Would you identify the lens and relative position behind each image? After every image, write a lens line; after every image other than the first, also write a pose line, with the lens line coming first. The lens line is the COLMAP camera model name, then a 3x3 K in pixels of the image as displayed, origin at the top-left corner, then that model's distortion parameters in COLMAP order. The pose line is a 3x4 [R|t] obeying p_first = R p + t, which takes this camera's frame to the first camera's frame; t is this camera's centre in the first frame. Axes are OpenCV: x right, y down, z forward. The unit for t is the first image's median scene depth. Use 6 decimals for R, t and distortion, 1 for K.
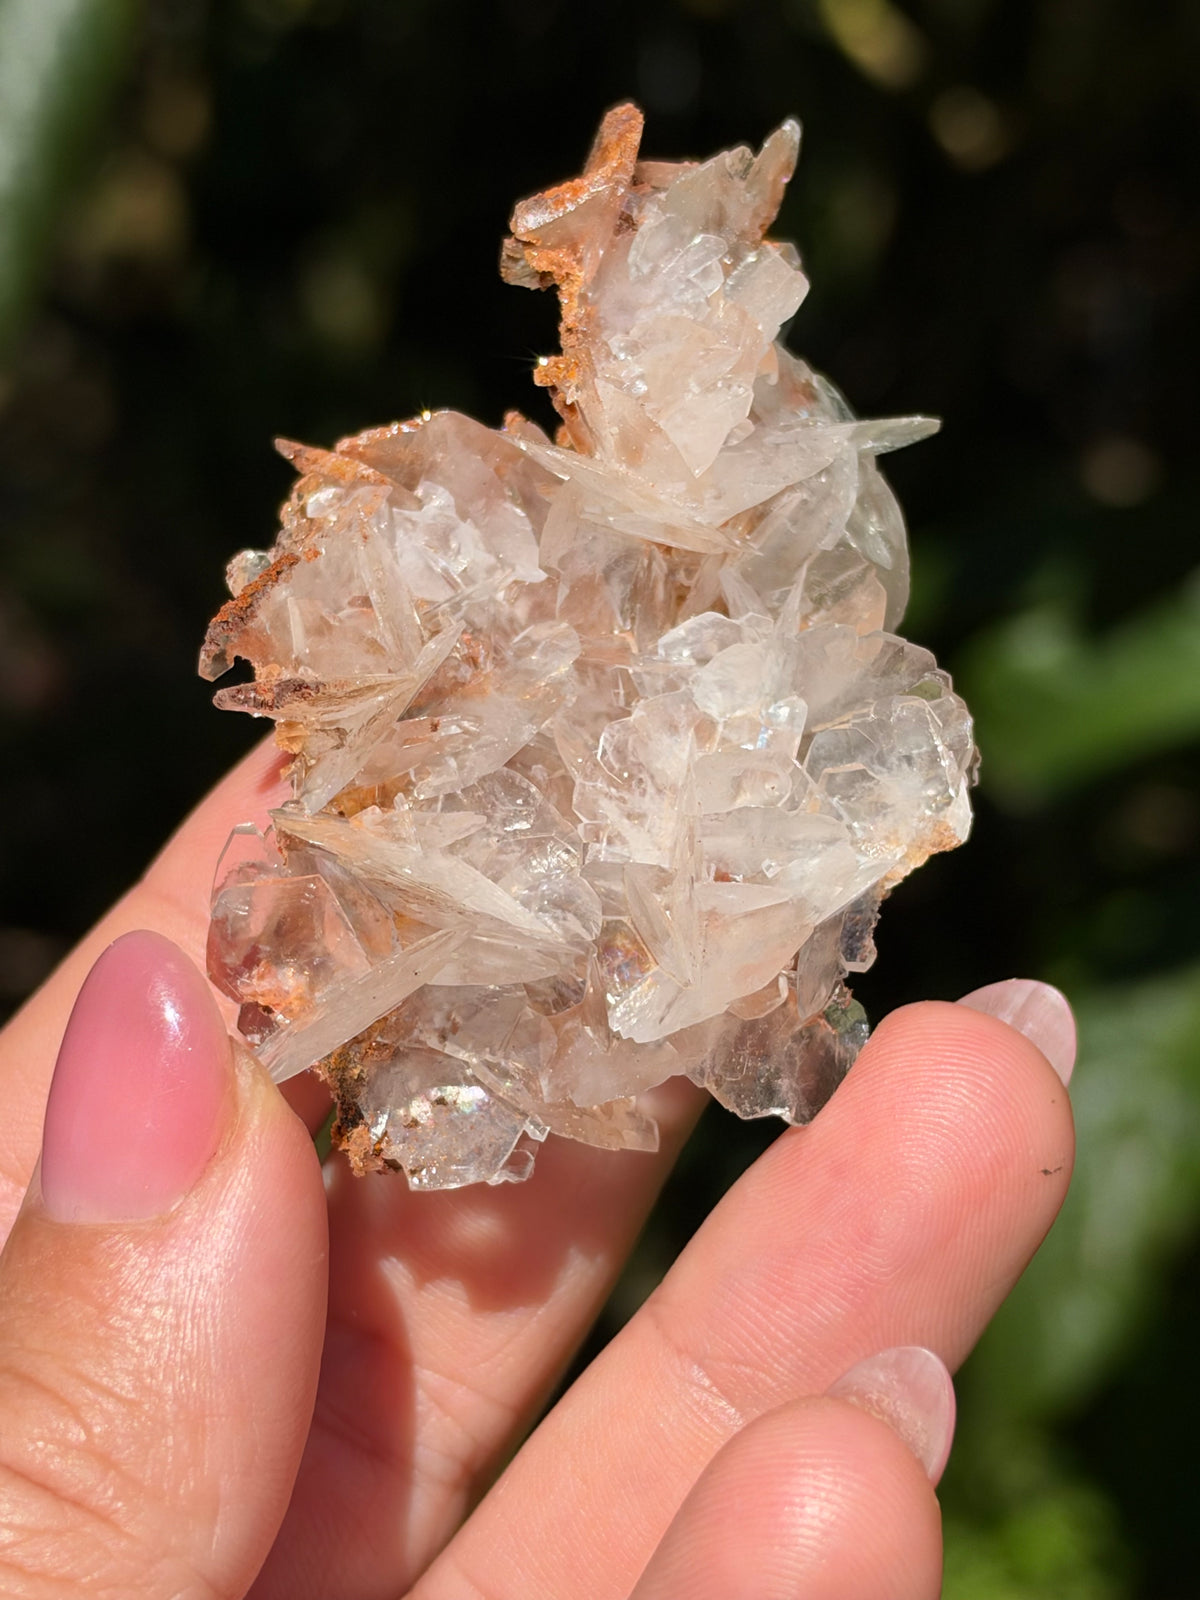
lens RADIAL K [[3643.2, 0, 587.5], [0, 3643.2, 813.9], [0, 0, 1]] dist [0.208032, 0.000000]
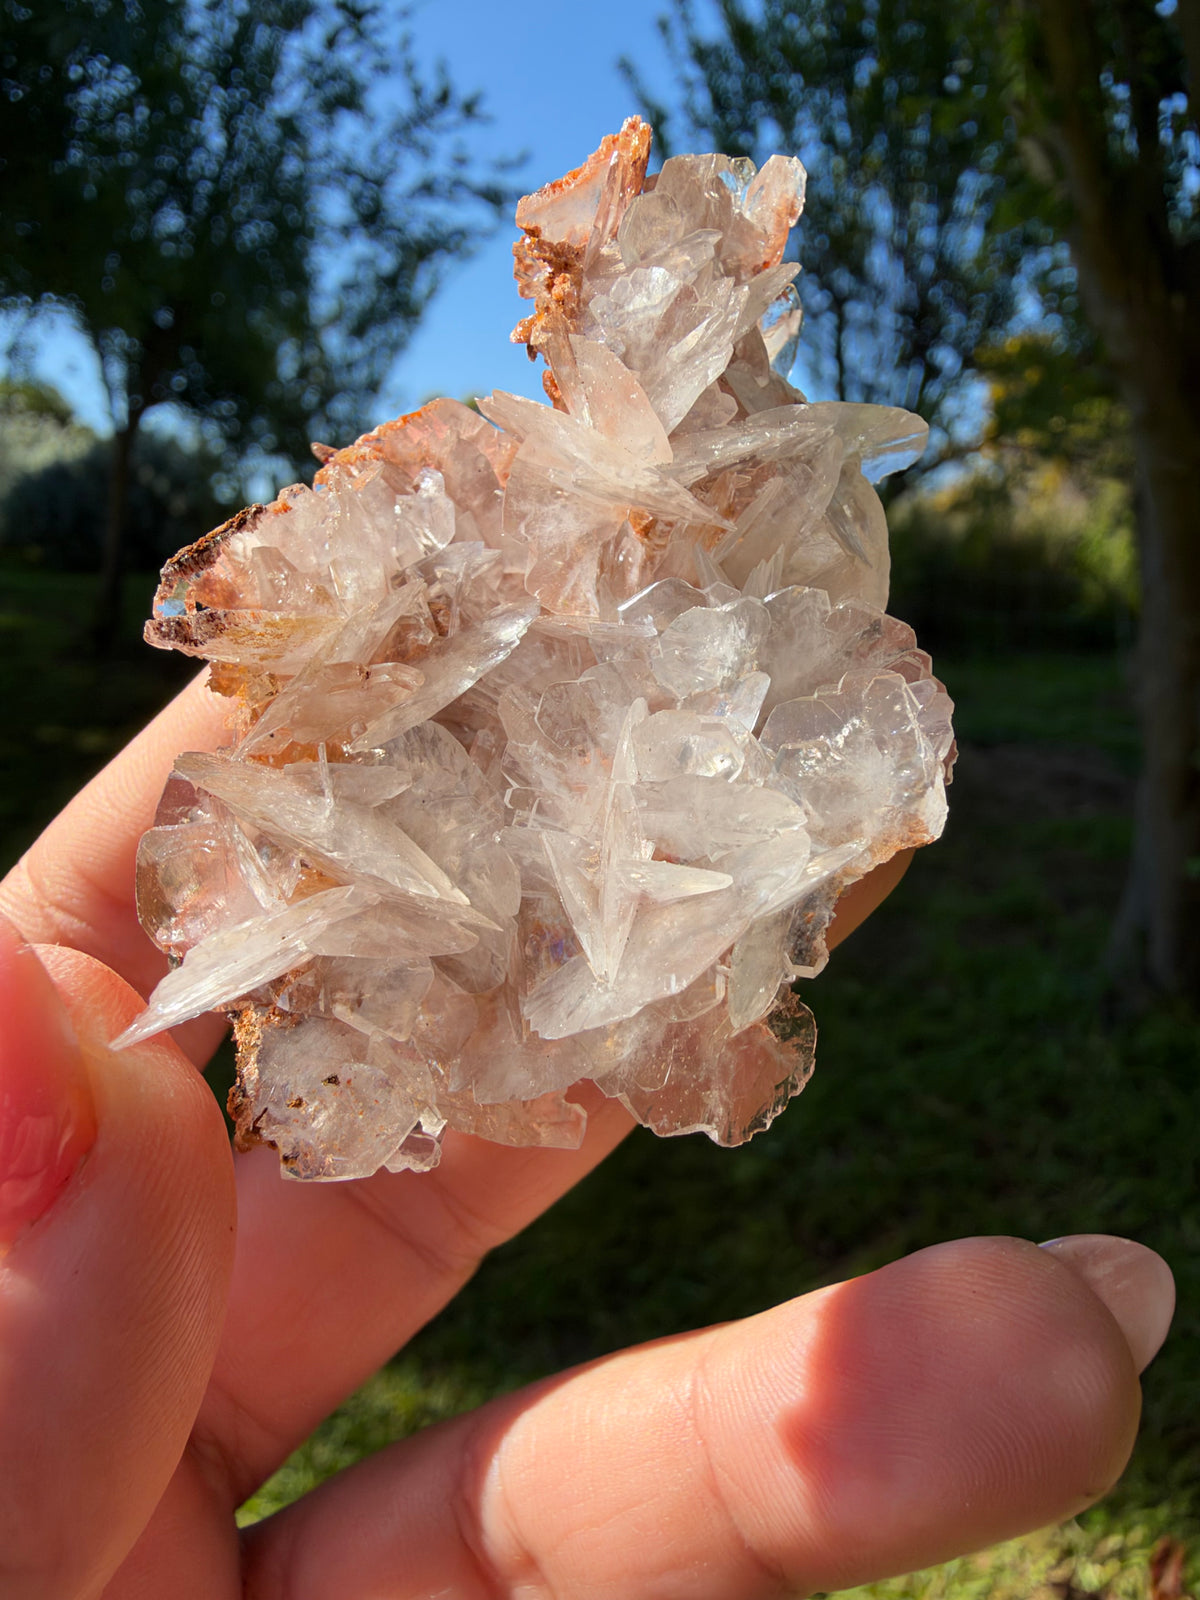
lens RADIAL K [[1210.6, 0, 579.9], [0, 1210.6, 794.9], [0, 0, 1]] dist [-0.011817, 0.018014]
pose [[0.986669, 0.064740, -0.149310, 0.060818], [-0.074100, 0.995563, -0.057999, 0.020559], [0.144893, 0.068290, 0.987088, 0.698865]]
